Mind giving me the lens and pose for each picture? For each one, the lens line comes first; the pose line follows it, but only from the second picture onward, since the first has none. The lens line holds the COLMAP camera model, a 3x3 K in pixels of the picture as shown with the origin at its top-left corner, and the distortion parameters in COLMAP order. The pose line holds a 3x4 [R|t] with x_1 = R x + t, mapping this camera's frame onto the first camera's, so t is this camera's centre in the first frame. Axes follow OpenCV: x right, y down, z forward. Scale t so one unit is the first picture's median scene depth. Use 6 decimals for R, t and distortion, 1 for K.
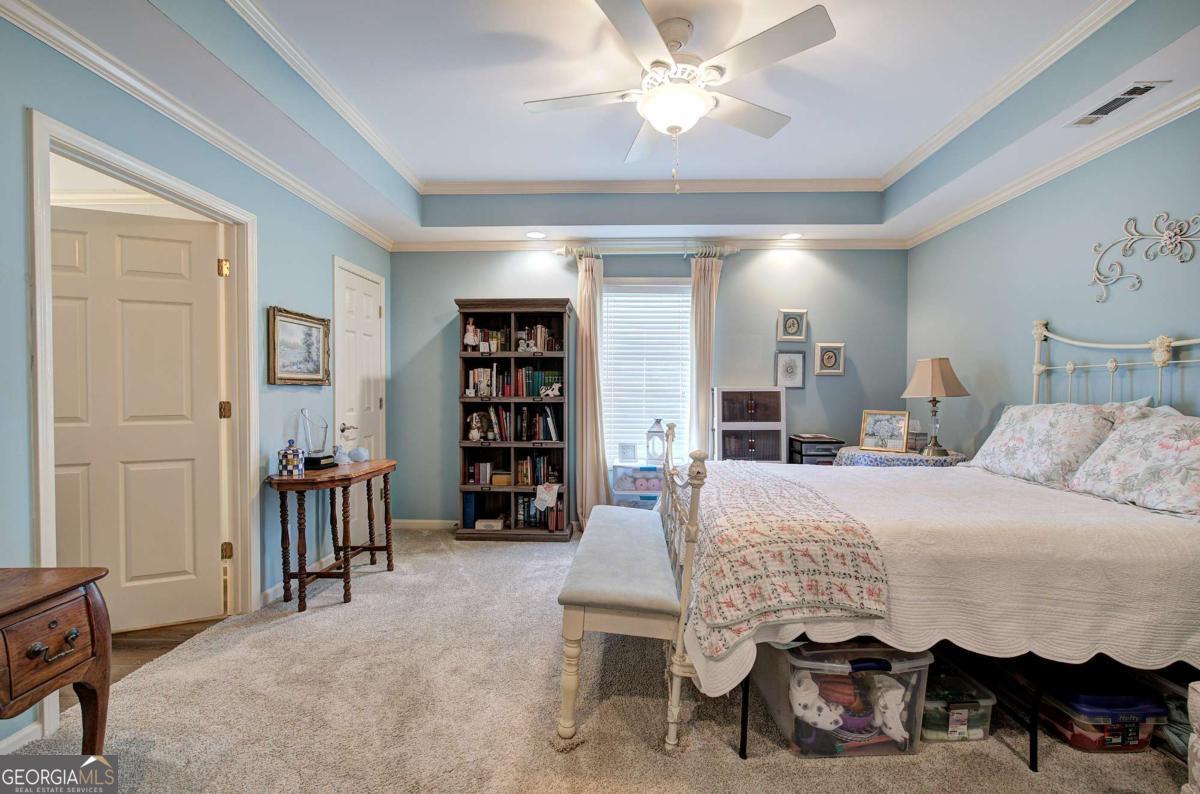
lens RADIAL K [[506.6, 0, 605.1], [0, 506.6, 395.5], [0, 0, 1]] dist [-0.000752, -0.000025]
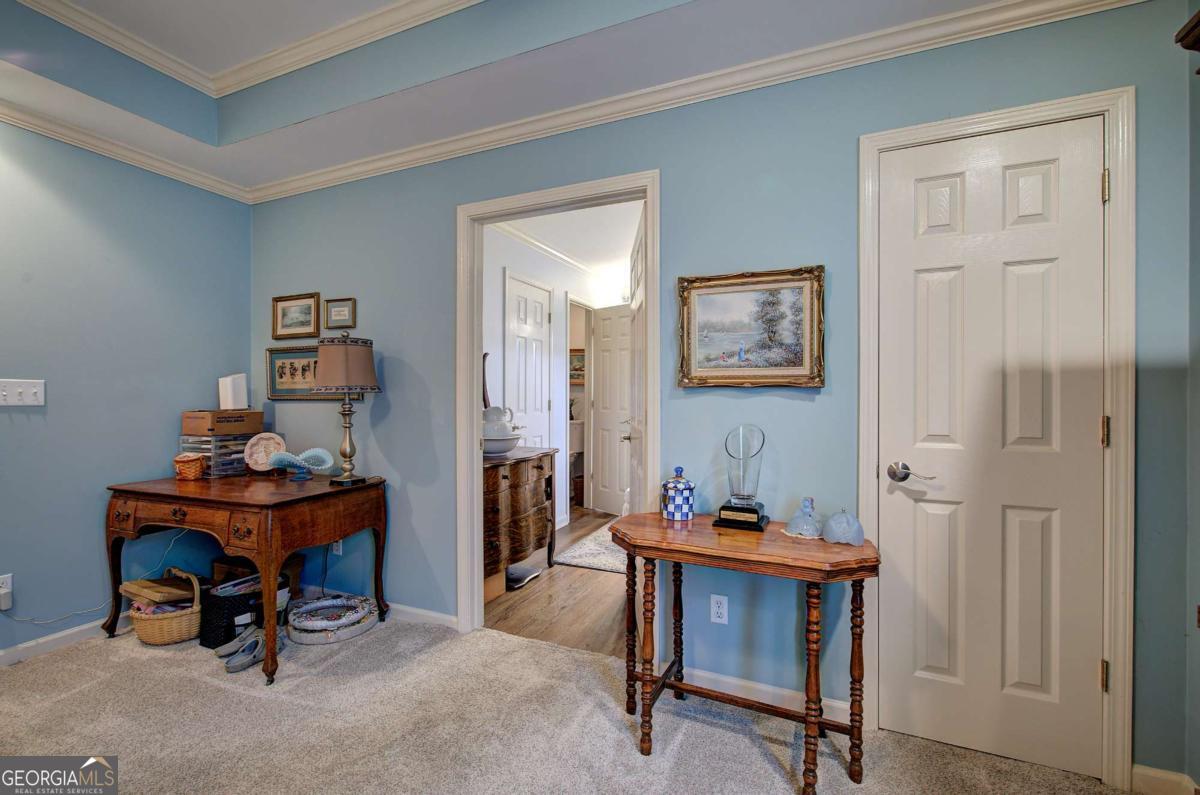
lens RADIAL K [[506.6, 0, 605.1], [0, 506.6, 396.0], [0, 0, 1]] dist [-0.000752, -0.000025]
pose [[-0.369489, -0.007310, -0.929206, 0.049324], [-0.017094, 0.999853, -0.001069, -0.005203], [0.929078, 0.015489, -0.369560, 1.040844]]
